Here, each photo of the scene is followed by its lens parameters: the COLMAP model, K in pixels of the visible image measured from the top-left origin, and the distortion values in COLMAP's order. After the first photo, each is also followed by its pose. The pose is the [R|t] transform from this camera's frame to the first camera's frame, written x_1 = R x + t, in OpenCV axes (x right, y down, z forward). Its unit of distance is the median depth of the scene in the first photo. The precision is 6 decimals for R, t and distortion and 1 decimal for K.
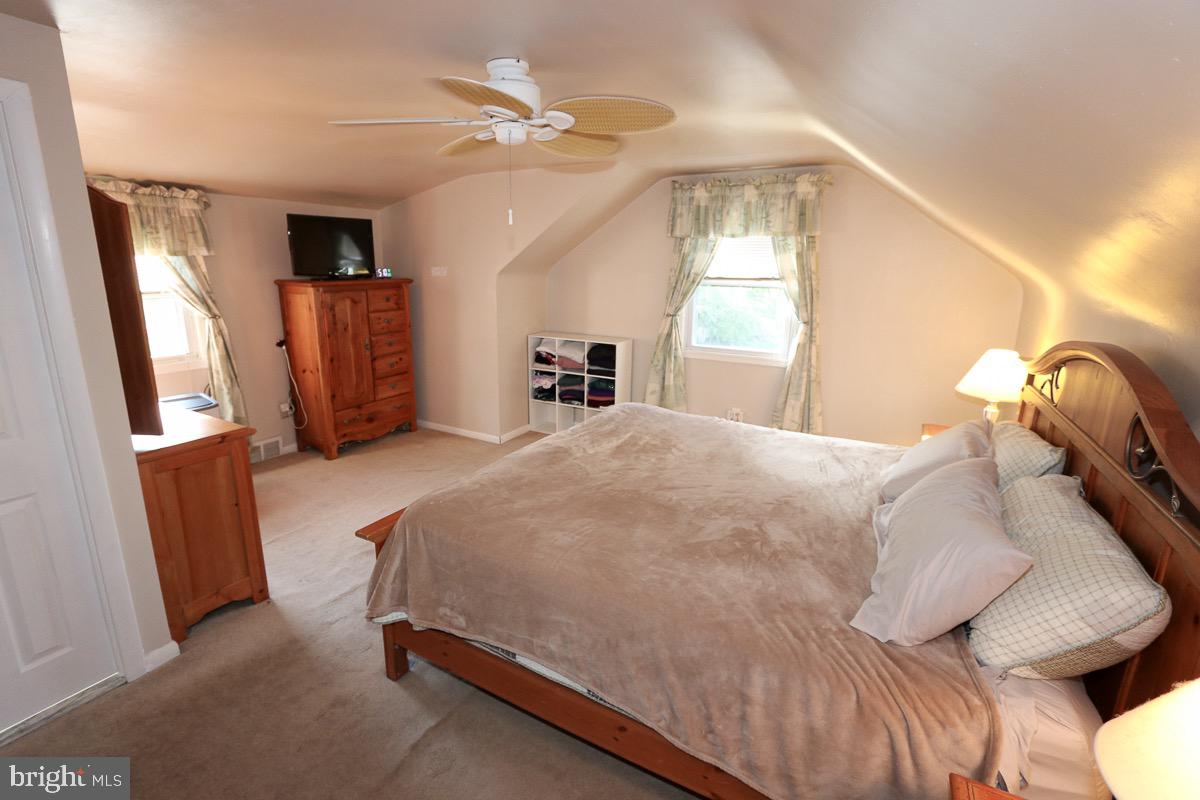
lens RADIAL K [[553.2, 0, 588.0], [0, 553.2, 402.8], [0, 0, 1]] dist [-0.013824, 0.000021]
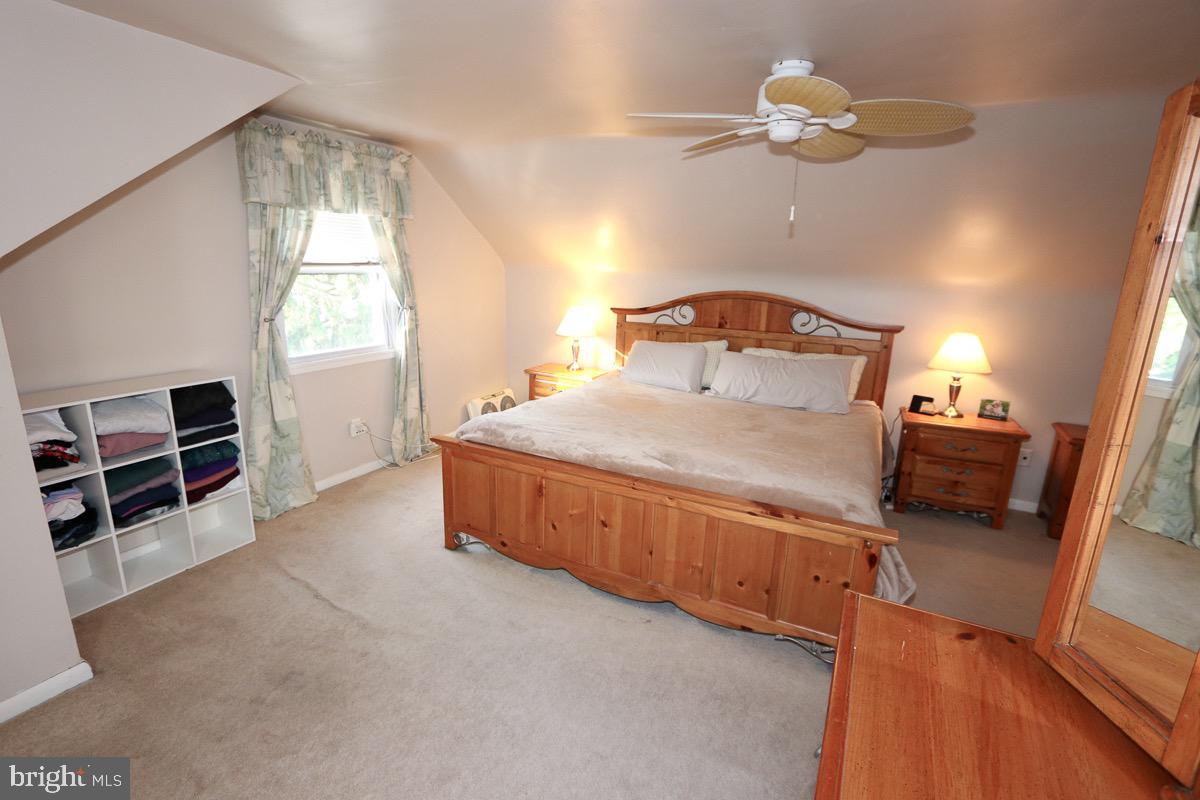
lens RADIAL K [[553.2, 0, 588.0], [0, 553.2, 402.8], [0, 0, 1]] dist [-0.013824, 0.000021]
pose [[-0.033524, -0.256973, 0.965837, -0.595892], [0.216975, 0.941461, 0.258019, -0.166227], [-0.975601, 0.218212, 0.024196, 0.683180]]
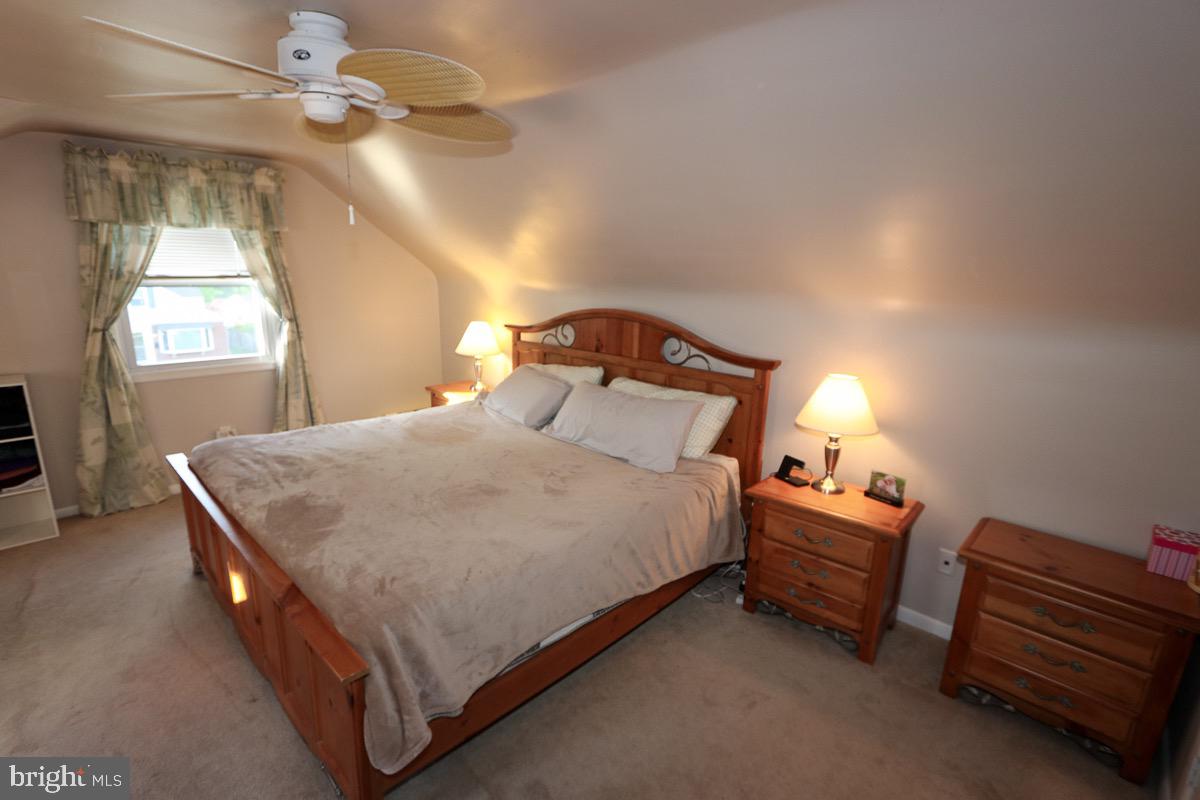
lens RADIAL K [[553.2, 0, 588.0], [0, 553.2, 402.8], [0, 0, 1]] dist [-0.013824, 0.000021]
pose [[0.253428, -0.236358, 0.938035, -0.418943], [0.213162, 0.959500, 0.184177, -0.068569], [-0.943576, 0.153278, 0.293547, 0.222821]]
